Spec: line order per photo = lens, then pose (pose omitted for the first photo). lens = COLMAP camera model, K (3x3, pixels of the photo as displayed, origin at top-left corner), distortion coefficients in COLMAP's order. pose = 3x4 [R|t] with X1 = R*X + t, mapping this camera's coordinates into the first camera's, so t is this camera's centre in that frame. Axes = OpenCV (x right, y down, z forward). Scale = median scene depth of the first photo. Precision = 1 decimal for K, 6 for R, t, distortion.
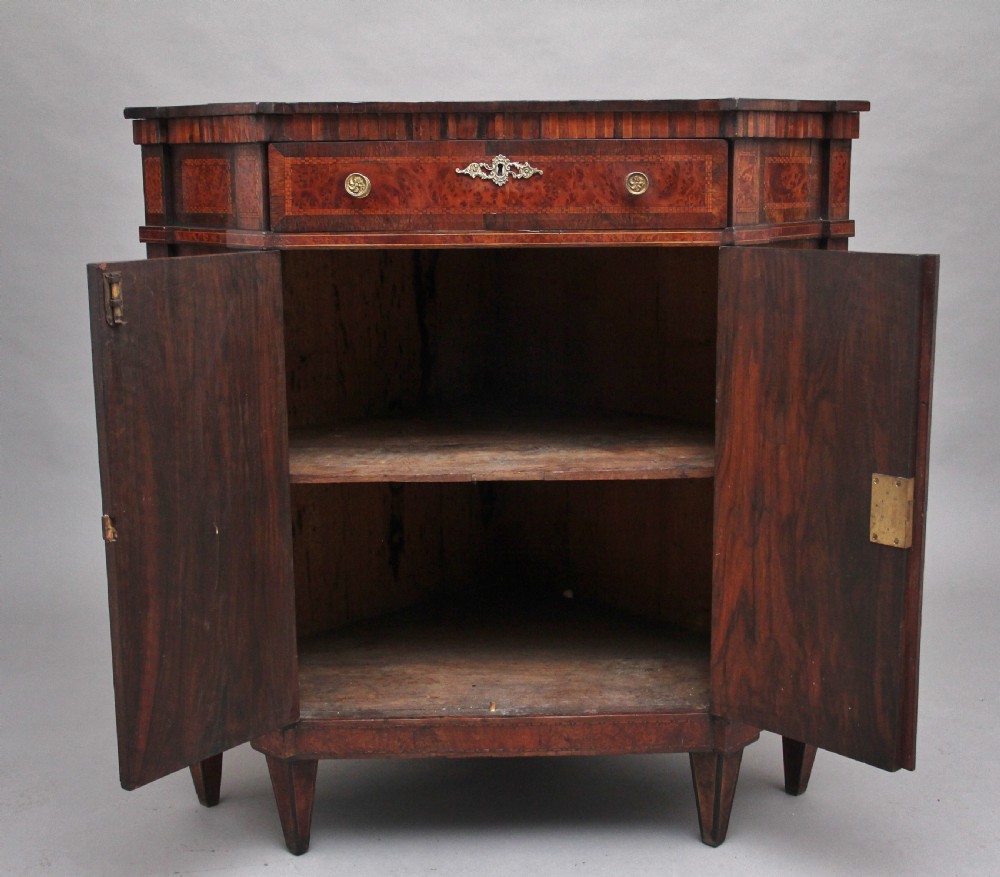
lens RADIAL K [[1371.9, 0, 507.6], [0, 1371.9, 438.7], [0, 0, 1]] dist [-0.044532, 0.000000]
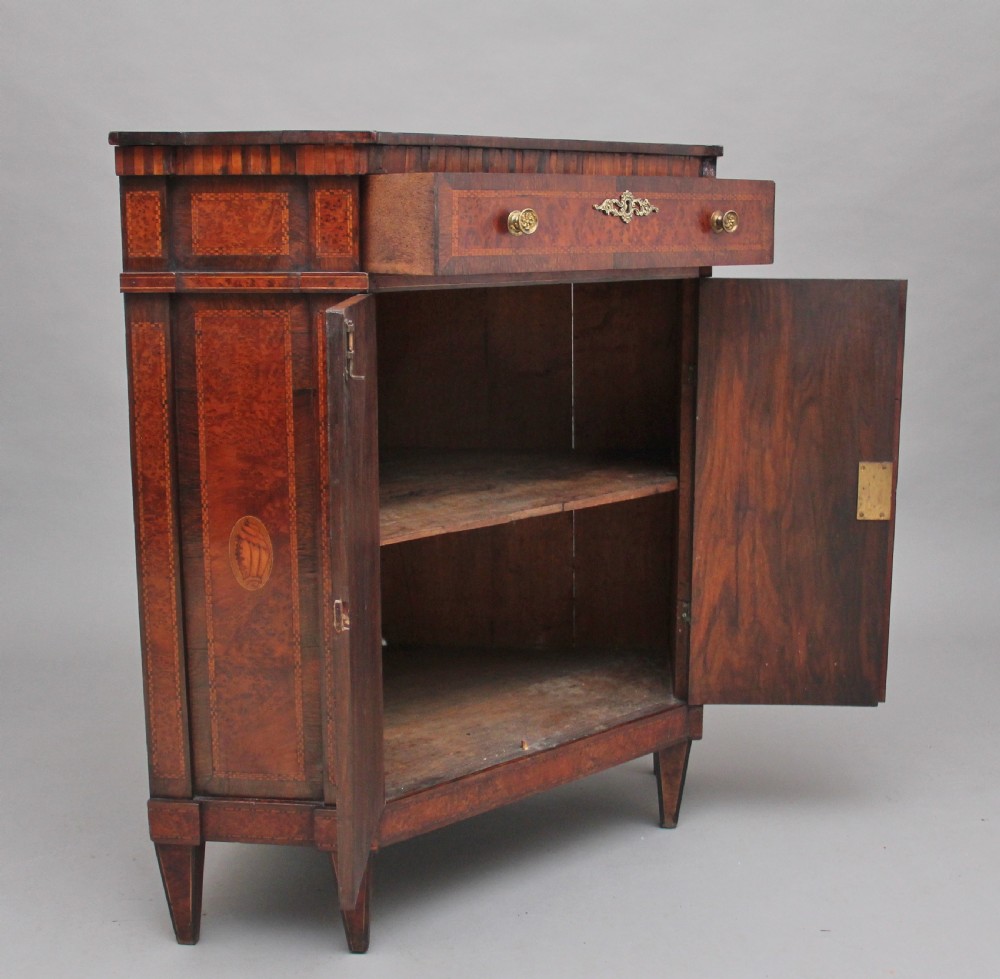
lens RADIAL K [[1423.3, 0, 478.8], [0, 1423.3, 507.4], [0, 0, 1]] dist [-0.130754, 0.000000]
pose [[0.778883, -0.122616, 0.615067, -0.715537], [0.119864, 0.991728, 0.045916, -0.030569], [-0.615609, 0.037961, 0.787137, 0.218340]]
